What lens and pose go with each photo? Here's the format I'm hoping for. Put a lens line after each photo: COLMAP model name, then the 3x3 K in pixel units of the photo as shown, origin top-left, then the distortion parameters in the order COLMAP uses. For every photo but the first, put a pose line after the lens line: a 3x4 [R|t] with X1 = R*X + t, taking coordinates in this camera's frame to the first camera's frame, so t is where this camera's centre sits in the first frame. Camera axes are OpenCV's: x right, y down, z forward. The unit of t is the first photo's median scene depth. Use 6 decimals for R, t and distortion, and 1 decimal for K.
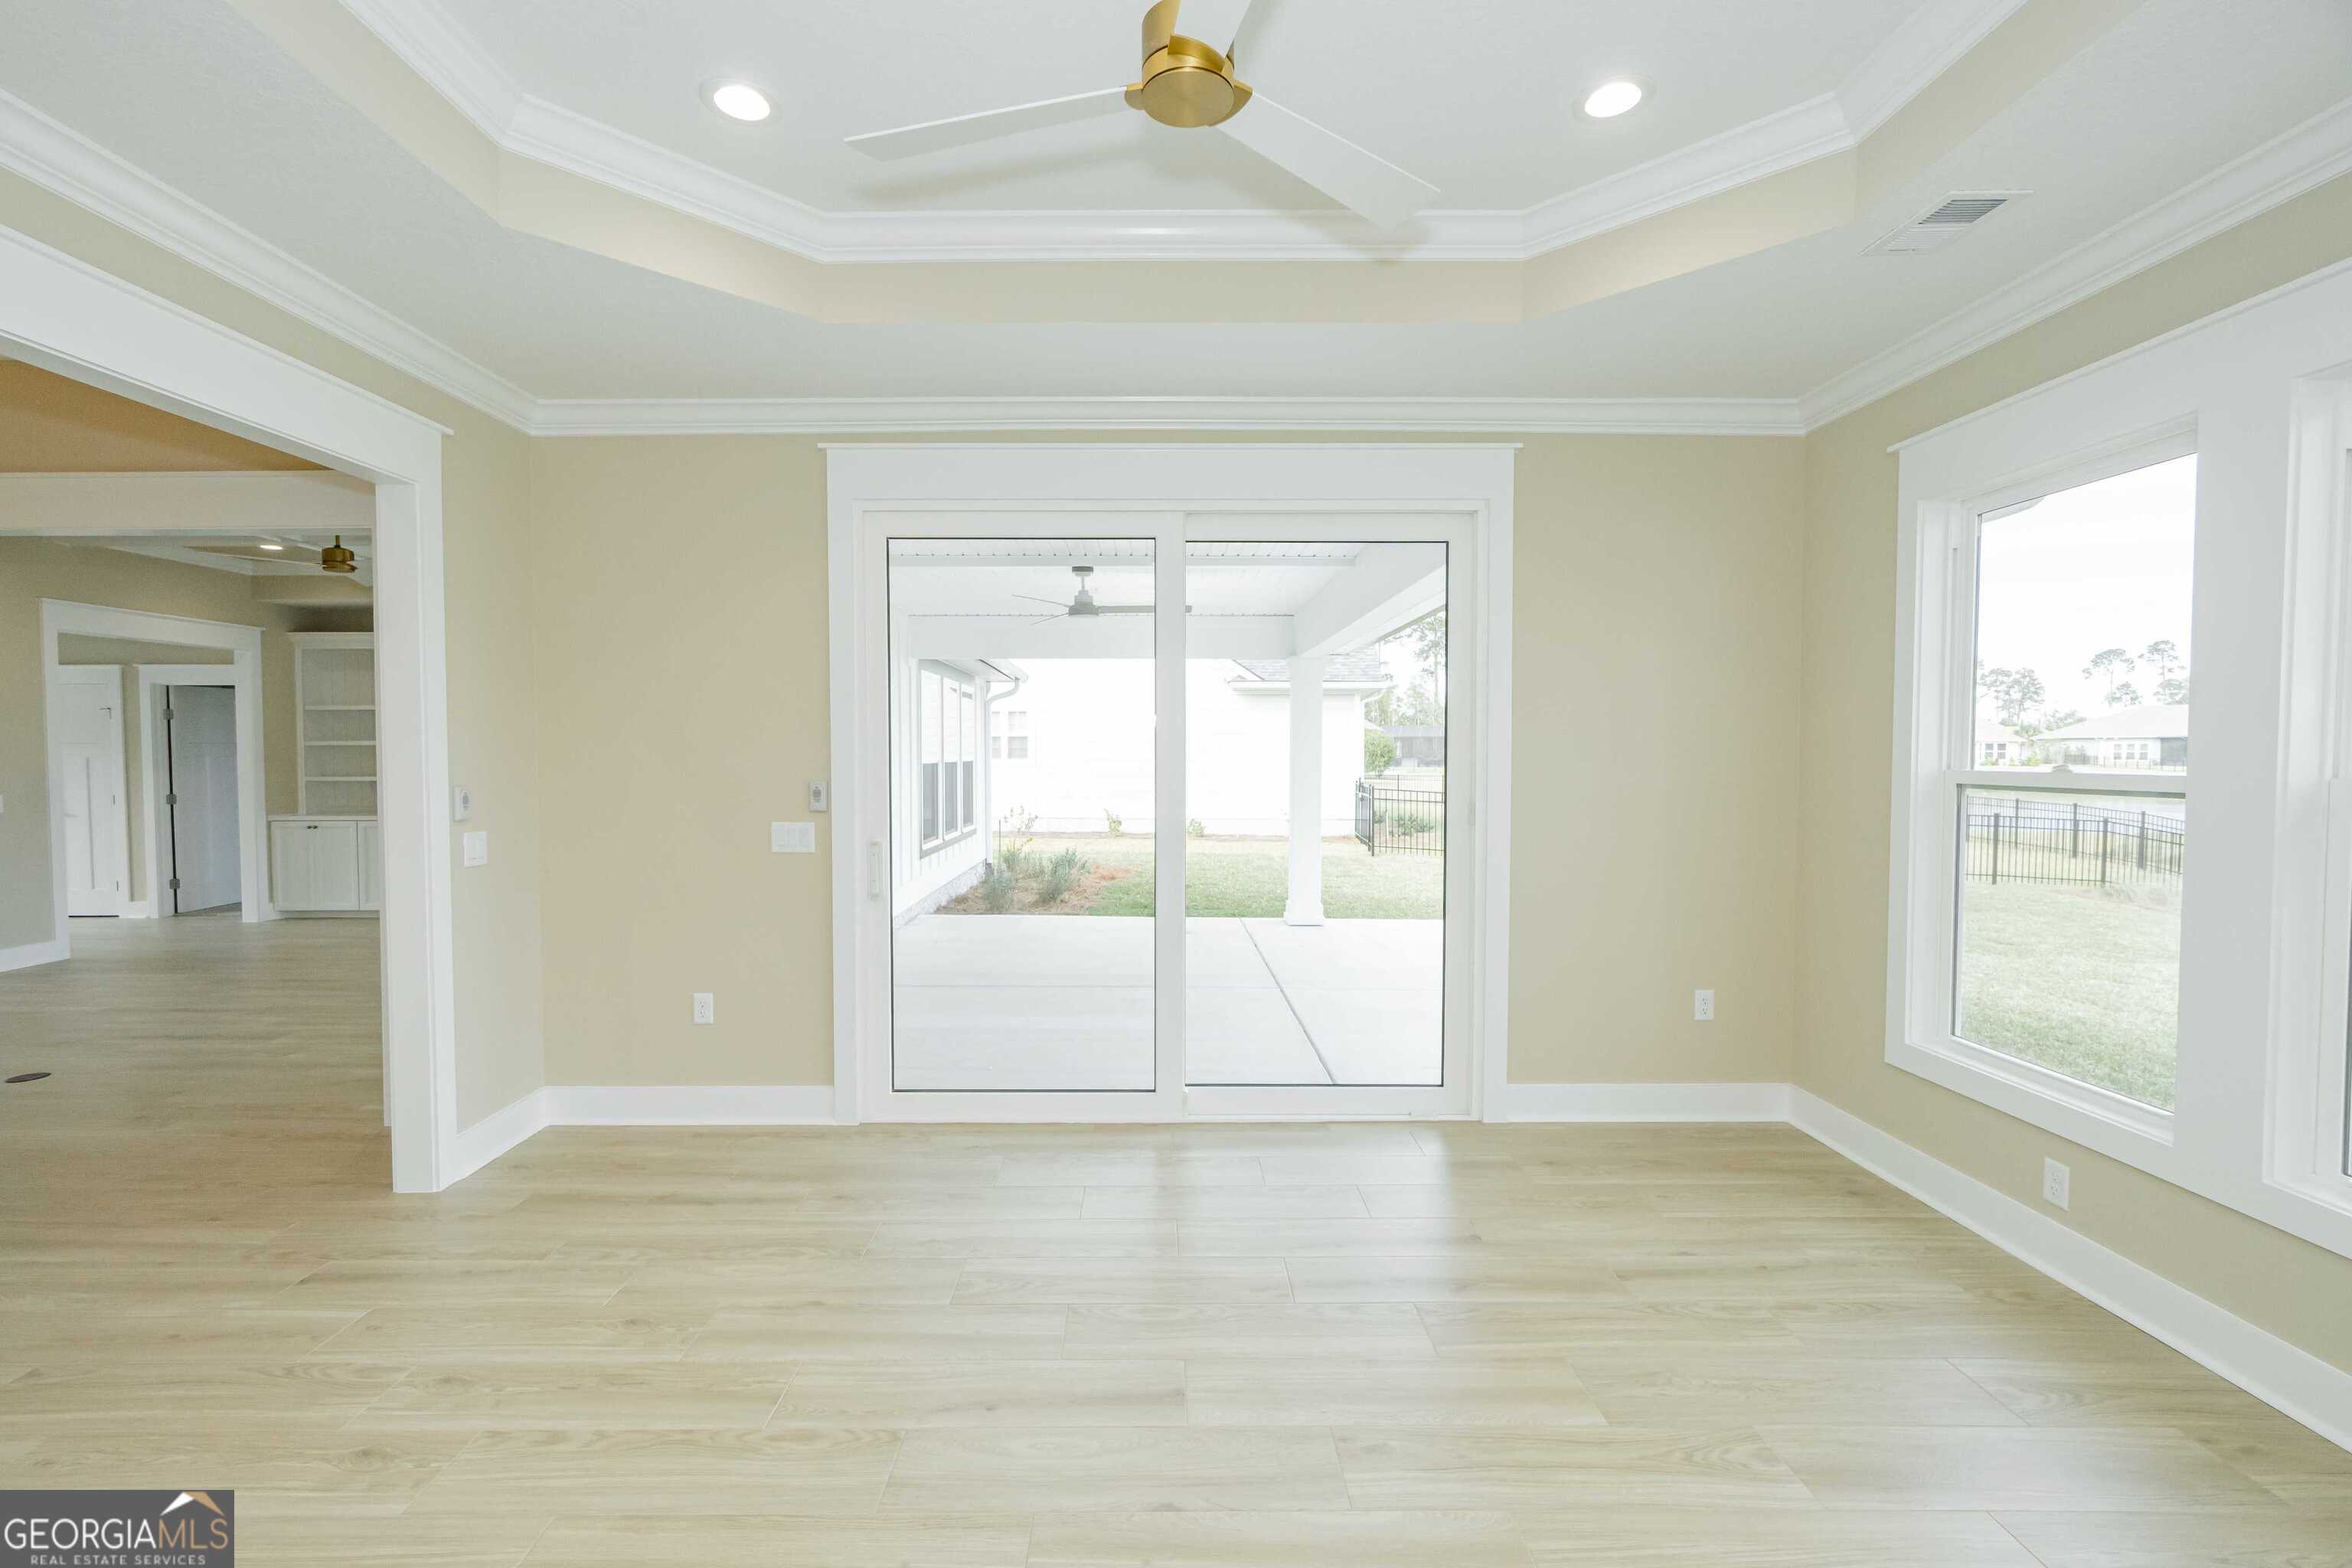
lens RADIAL K [[1021.6, 0, 1174.7], [0, 1021.6, 788.5], [0, 0, 1]] dist [0.009049, -0.001147]
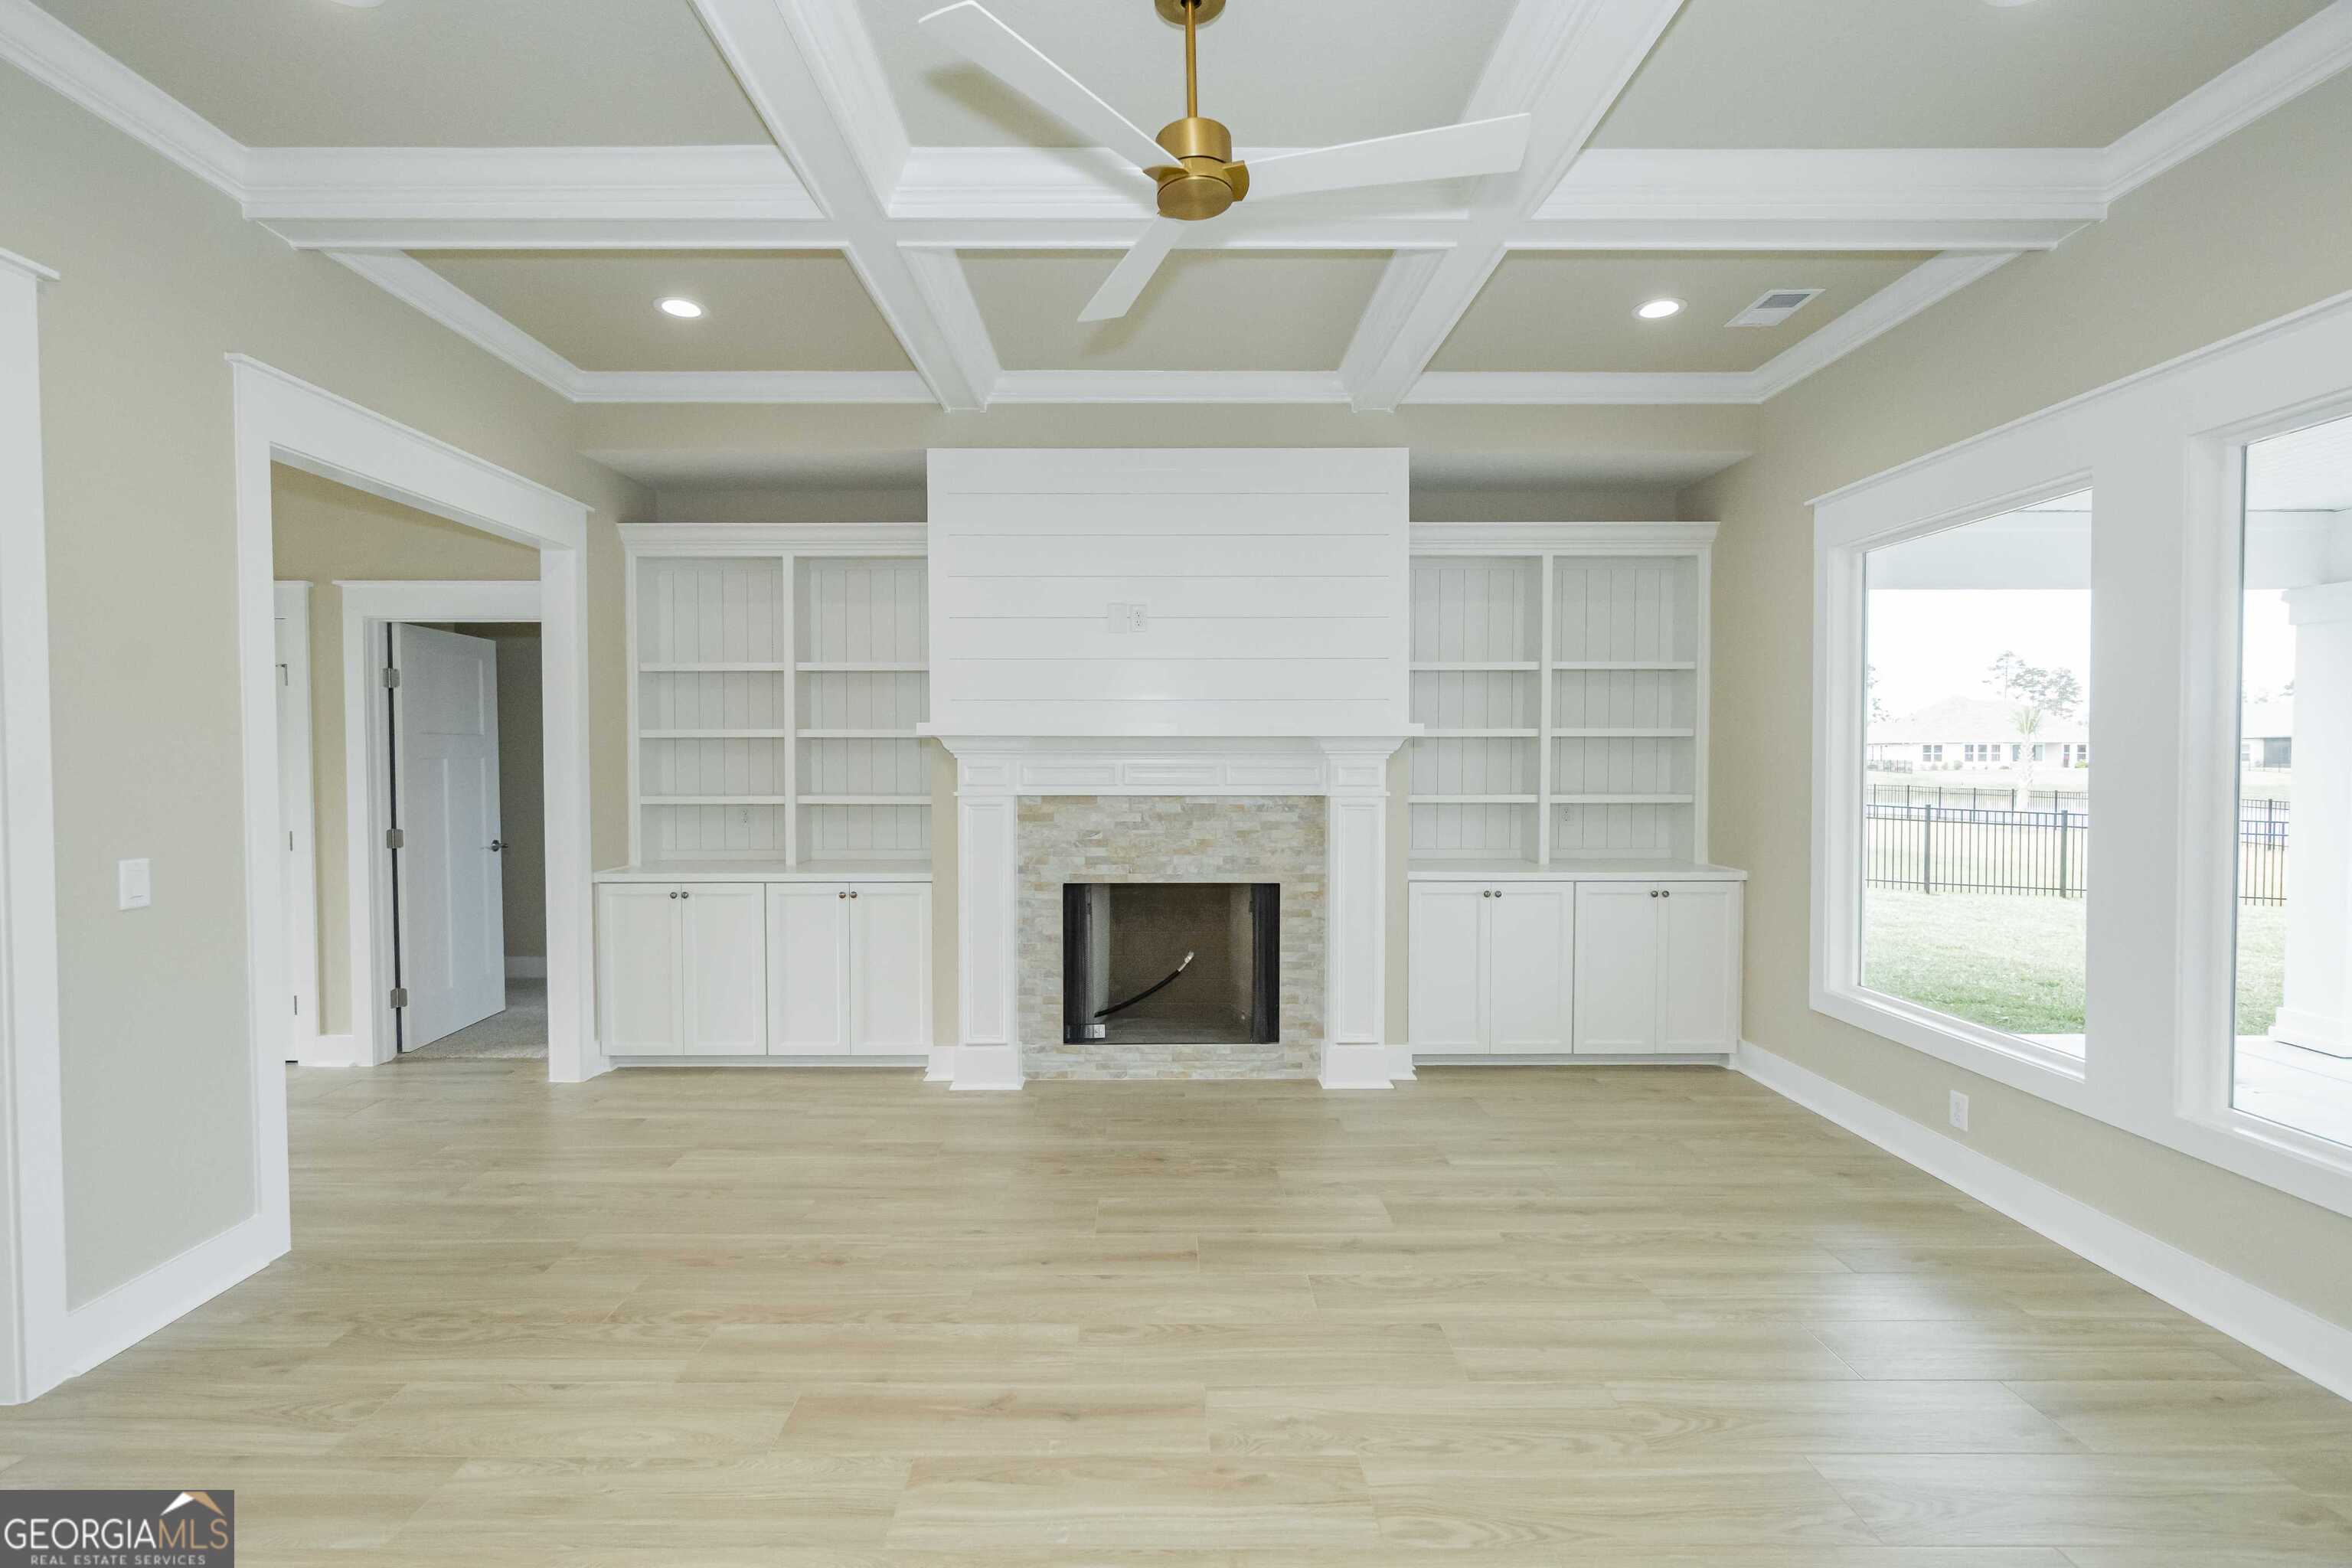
lens RADIAL K [[1021.6, 0, 1166.7], [0, 1021.6, 784.1], [0, 0, 1]] dist [0.009049, -0.001147]
pose [[0.999983, -0.000960, -0.005670, -0.577274], [0.000922, 0.999978, -0.006628, -0.013945], [0.005676, 0.006623, 0.999962, 0.476604]]
